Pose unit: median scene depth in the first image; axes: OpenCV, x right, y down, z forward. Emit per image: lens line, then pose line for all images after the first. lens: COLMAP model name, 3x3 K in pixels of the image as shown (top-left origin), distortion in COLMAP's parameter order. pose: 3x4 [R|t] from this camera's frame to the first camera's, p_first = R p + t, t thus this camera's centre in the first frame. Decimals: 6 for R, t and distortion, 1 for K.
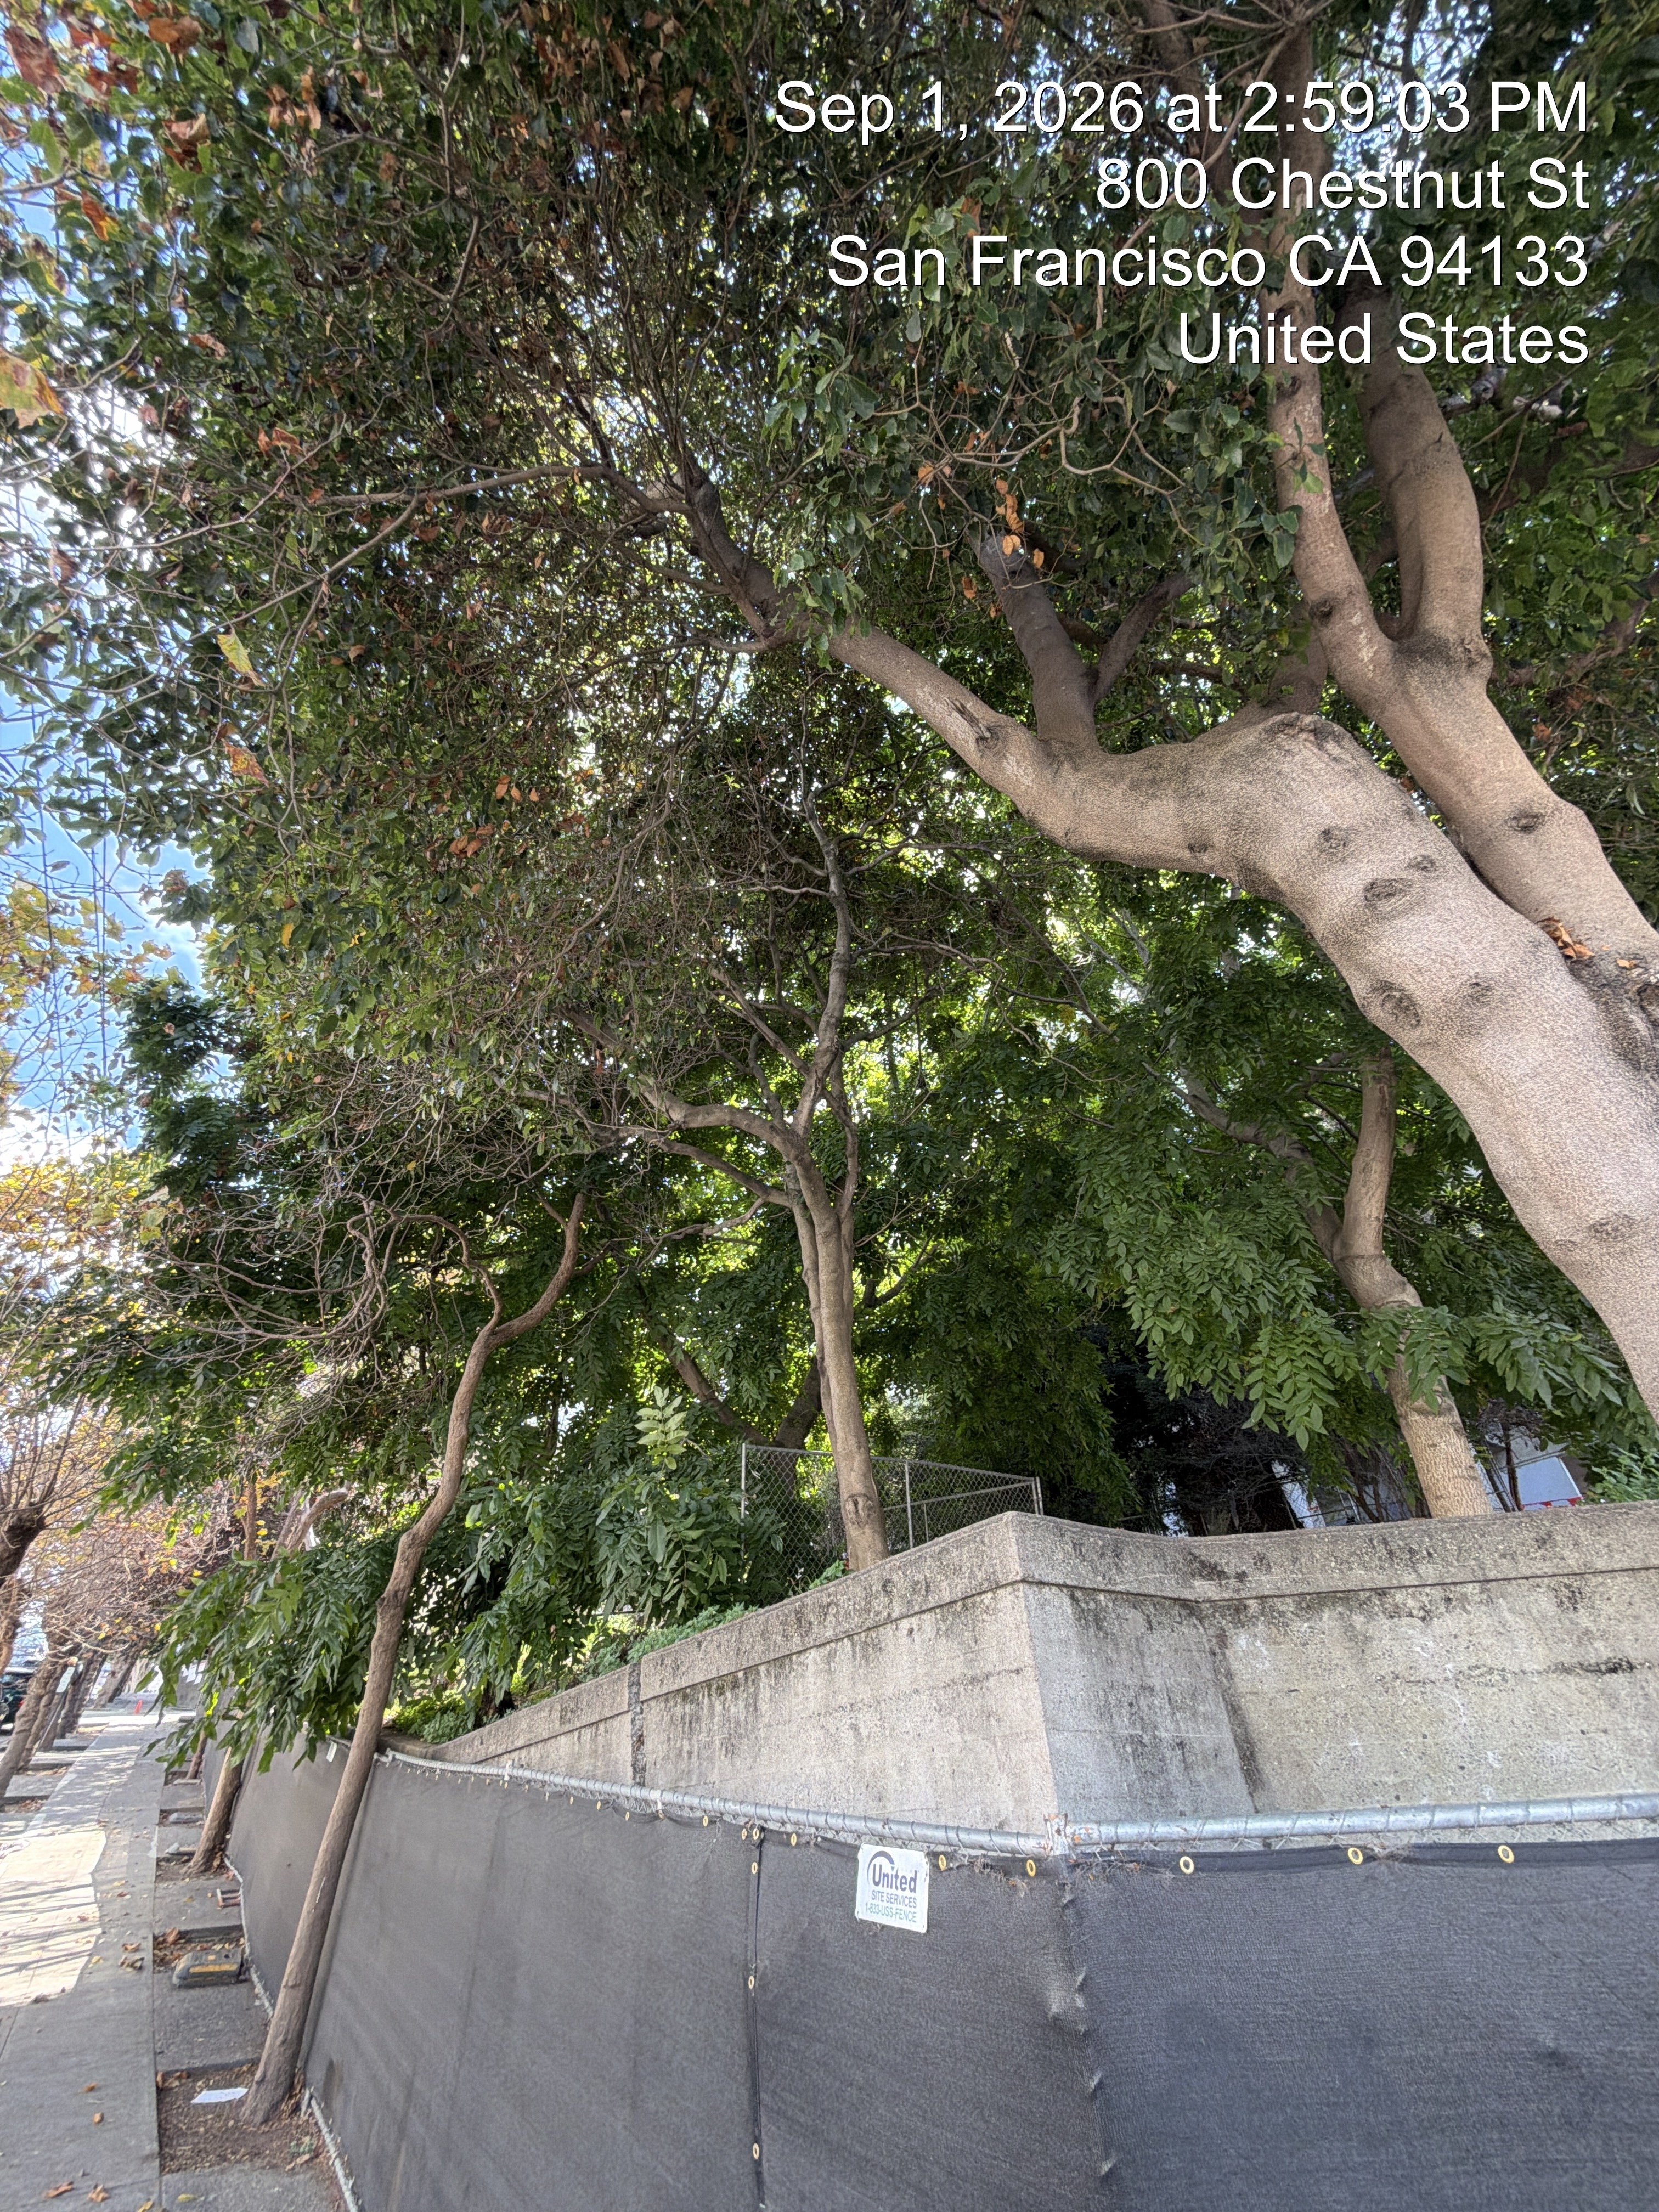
lens RADIAL K [[885.7, 0, 825.7], [0, 885.7, 1100.2], [0, 0, 1]] dist [-0.005924, 0.001178]
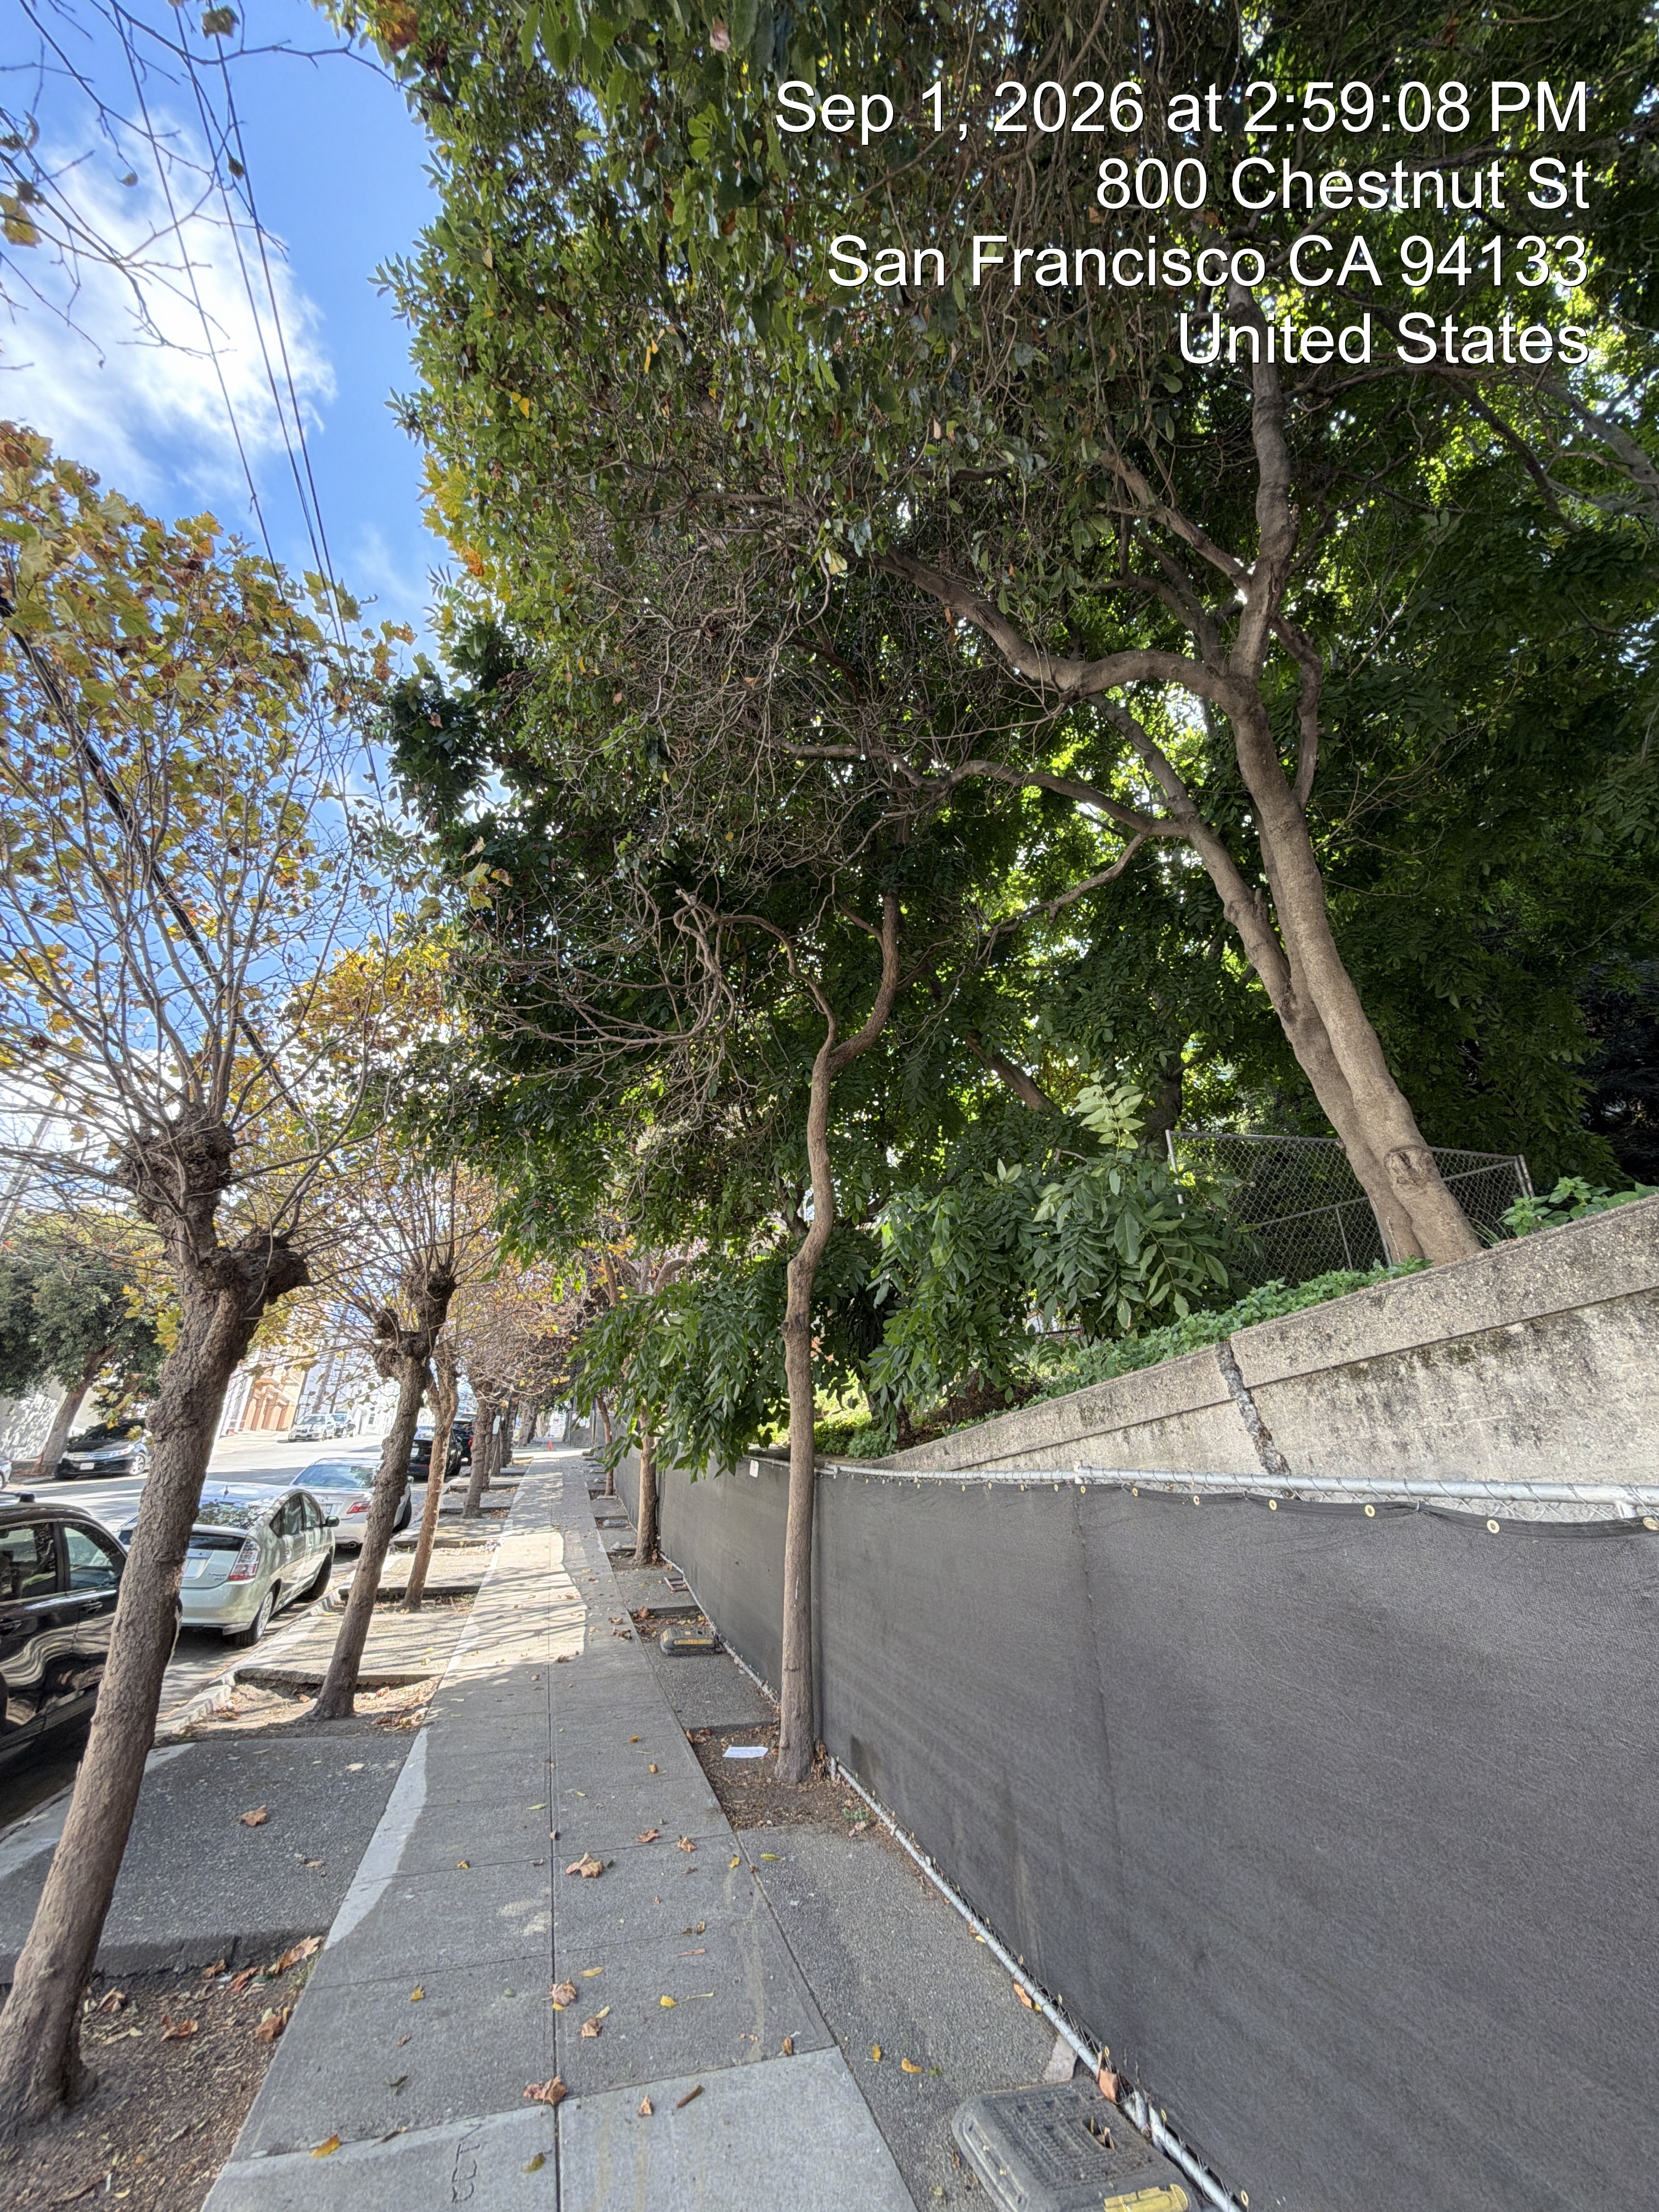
lens RADIAL K [[885.7, 0, 821.5], [0, 885.7, 1104.8], [0, 0, 1]] dist [-0.005924, 0.001178]
pose [[0.959197, -0.112960, -0.259193, -0.165498], [0.170915, 0.961924, 0.213286, 0.123883], [0.225231, -0.248883, 0.941981, 0.151548]]
